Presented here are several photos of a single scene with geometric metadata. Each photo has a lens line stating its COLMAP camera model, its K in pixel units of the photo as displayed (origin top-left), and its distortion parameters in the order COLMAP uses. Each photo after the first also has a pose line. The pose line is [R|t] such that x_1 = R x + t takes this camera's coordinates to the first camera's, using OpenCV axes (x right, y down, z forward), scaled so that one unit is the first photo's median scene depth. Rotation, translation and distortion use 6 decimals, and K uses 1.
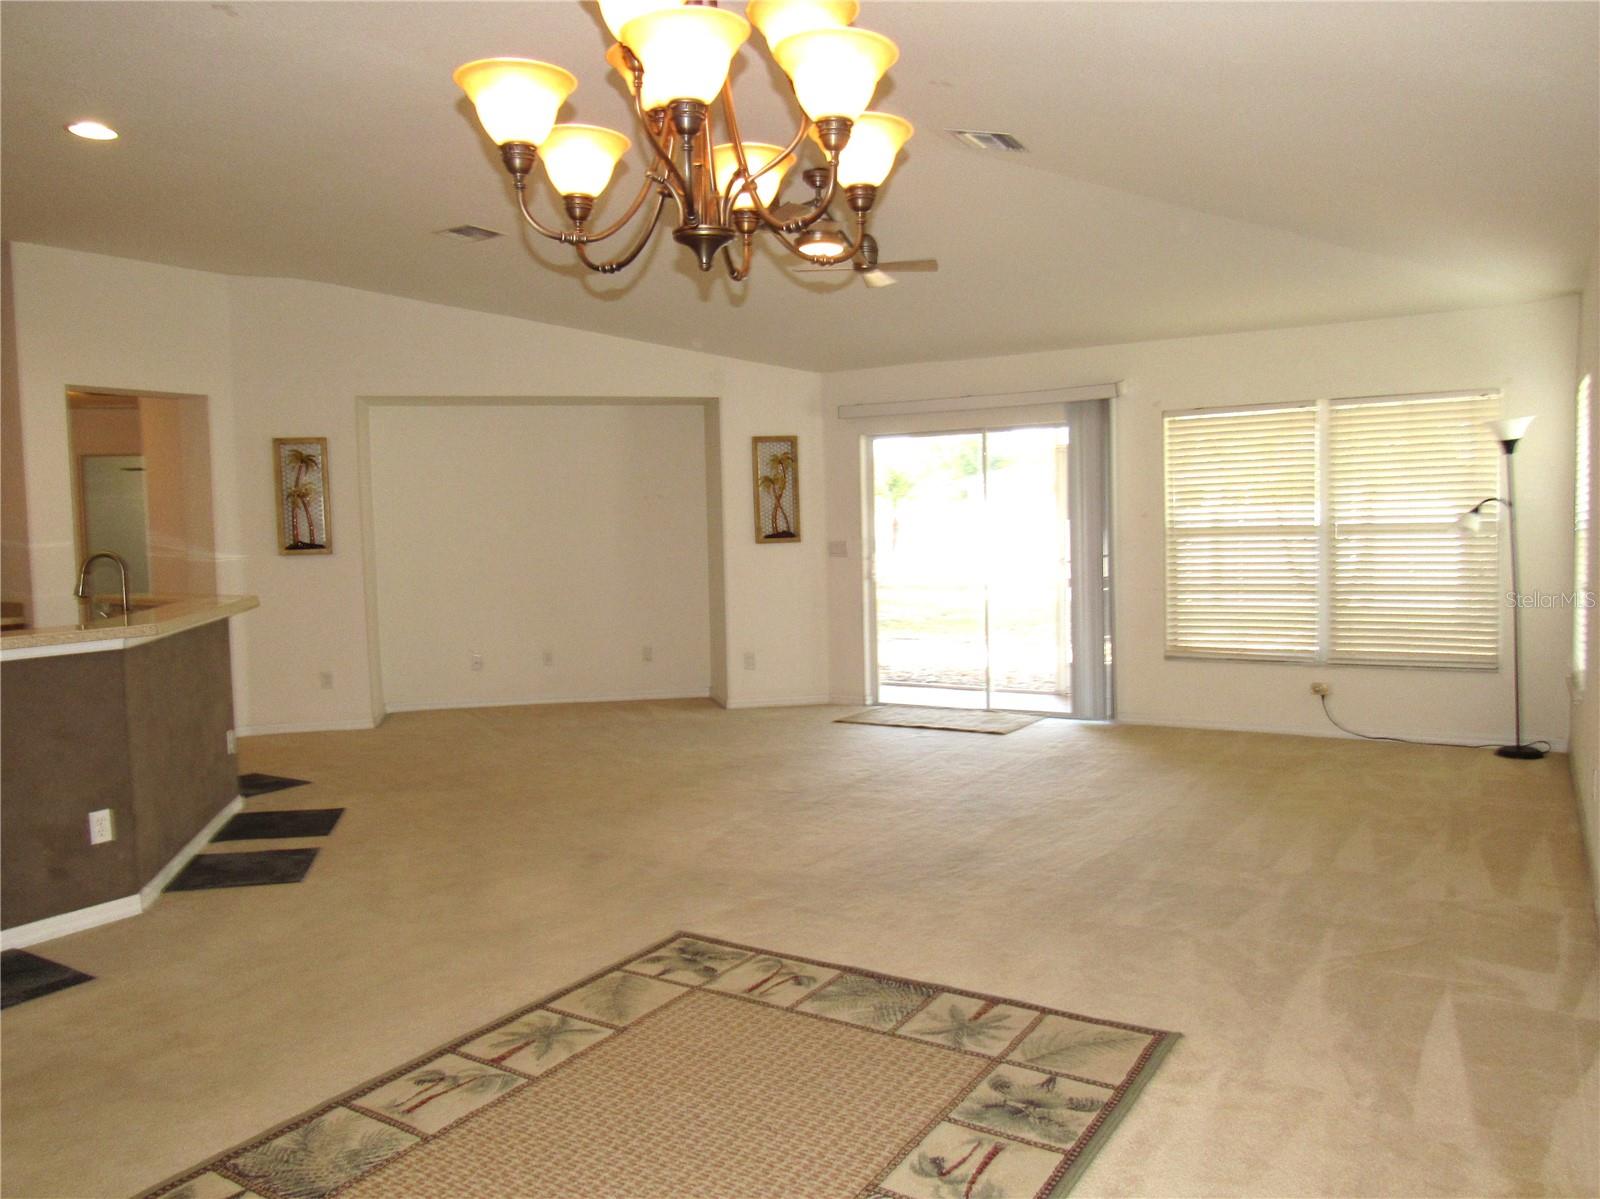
lens RADIAL K [[1184.5, 0, 800.0], [0, 1184.5, 599.5], [0, 0, 1]] dist [-0.019783, -0.000244]
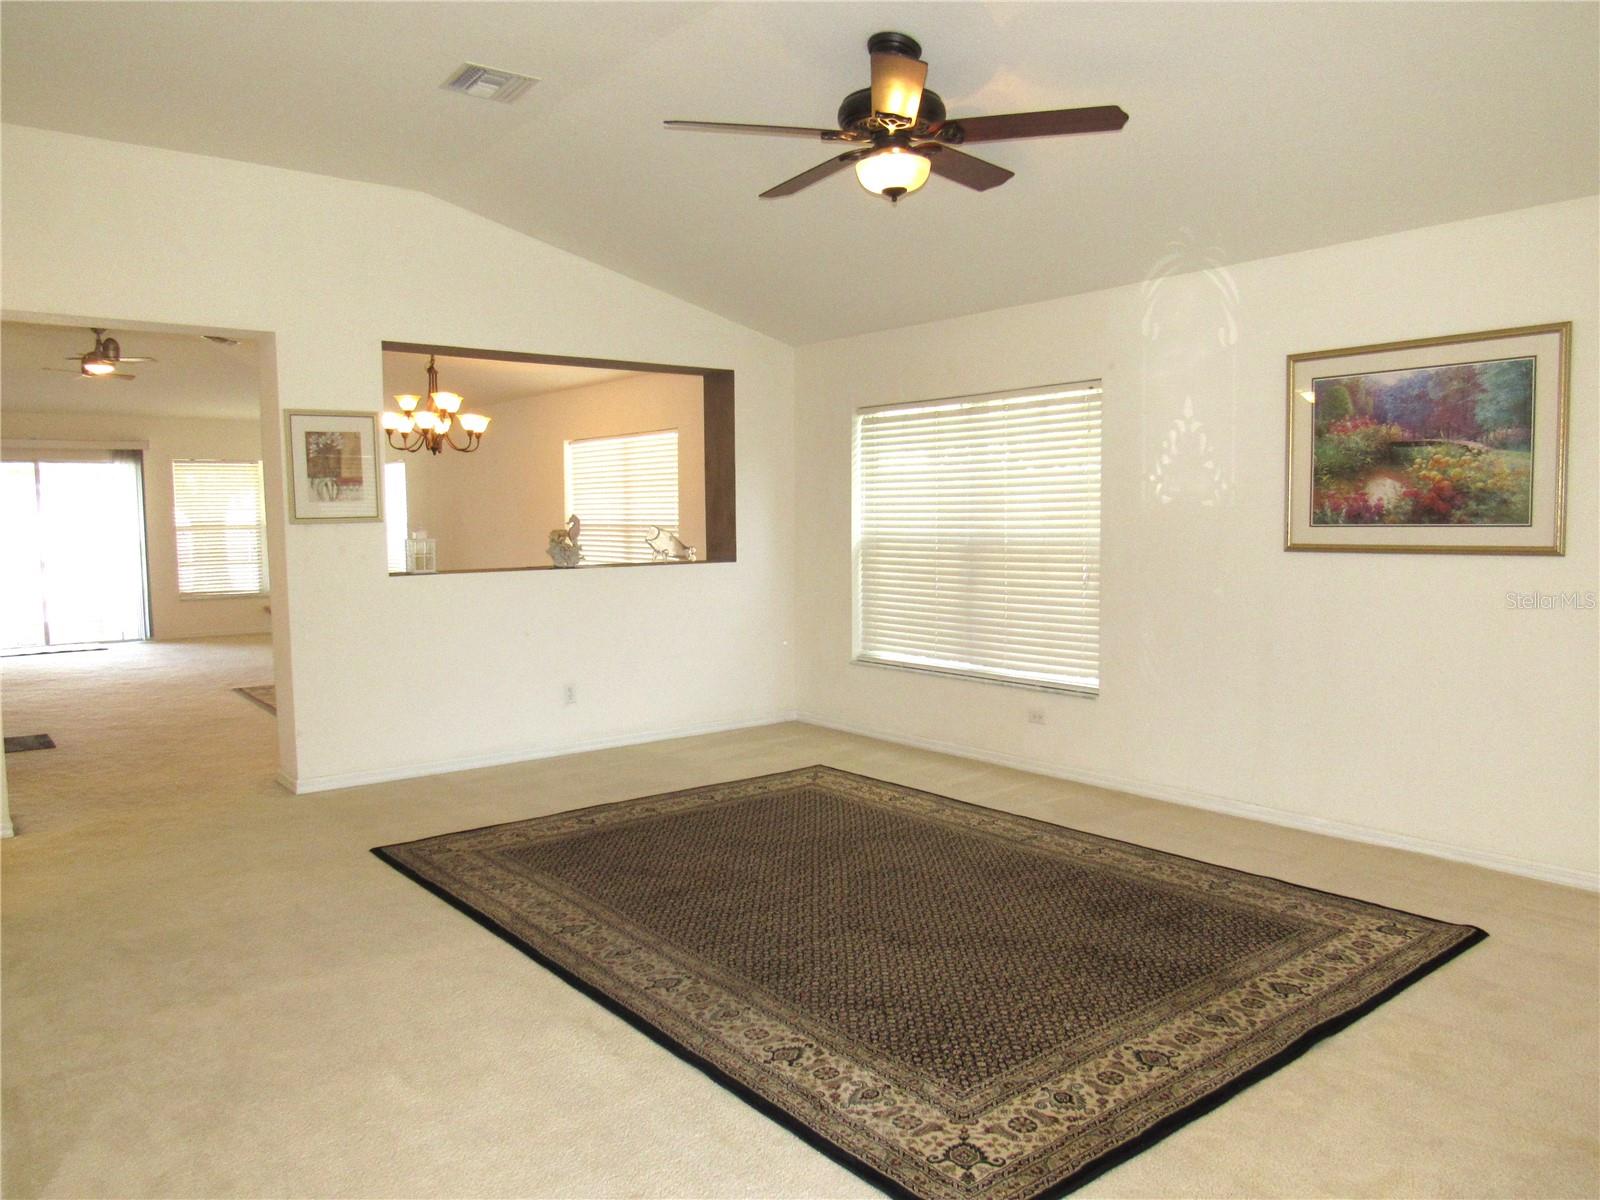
lens RADIAL K [[1131.0, 0, 800.0], [0, 1131.0, 600.0], [0, 0, 1]] dist [-0.025334, 0.000642]
pose [[0.339606, -0.052956, 0.939076, -1.862445], [0.061802, 0.997513, 0.033902, 0.099113], [-0.938535, 0.046523, 0.342034, -0.857185]]
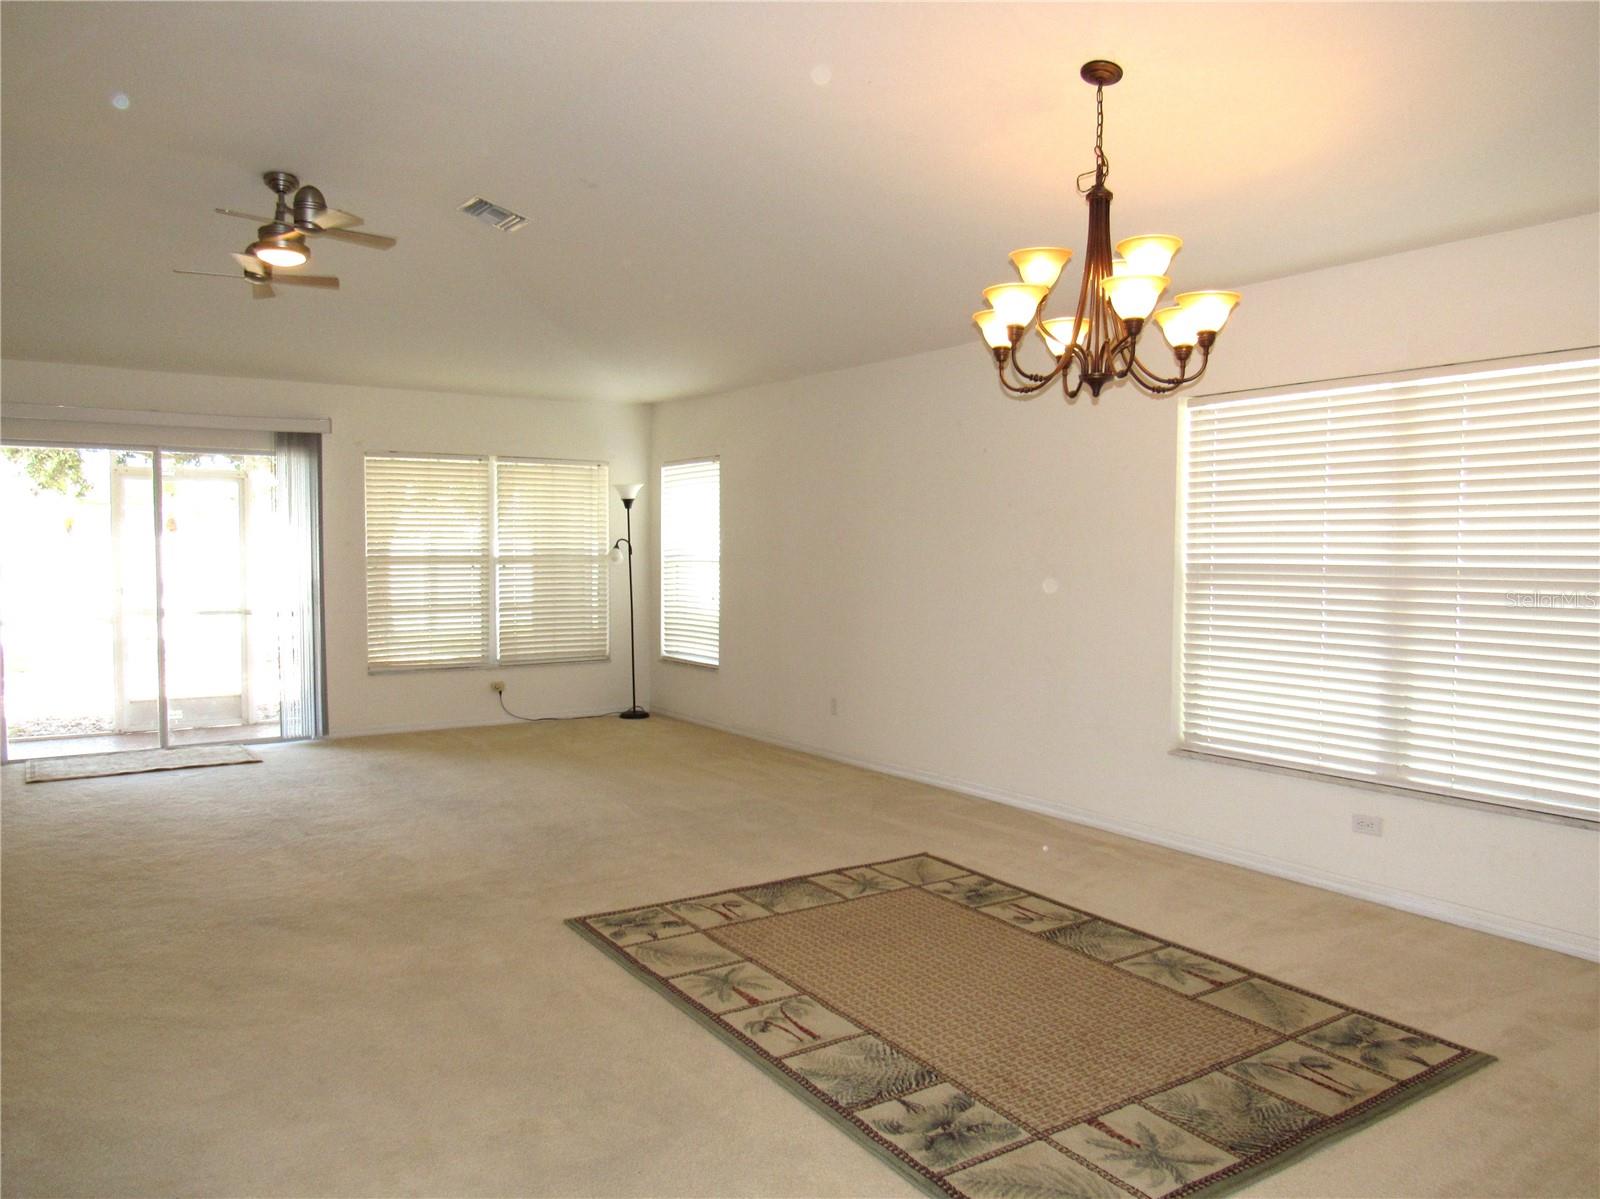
lens RADIAL K [[1134.9, 0, 800.0], [0, 1134.9, 599.5], [0, 0, 1]] dist [-0.020751, 0.001428]
pose [[0.411739, -0.016722, 0.911148, -0.965567], [0.046707, 0.998905, -0.002774, 0.003944], [-0.910104, 0.043699, 0.412069, 0.382467]]
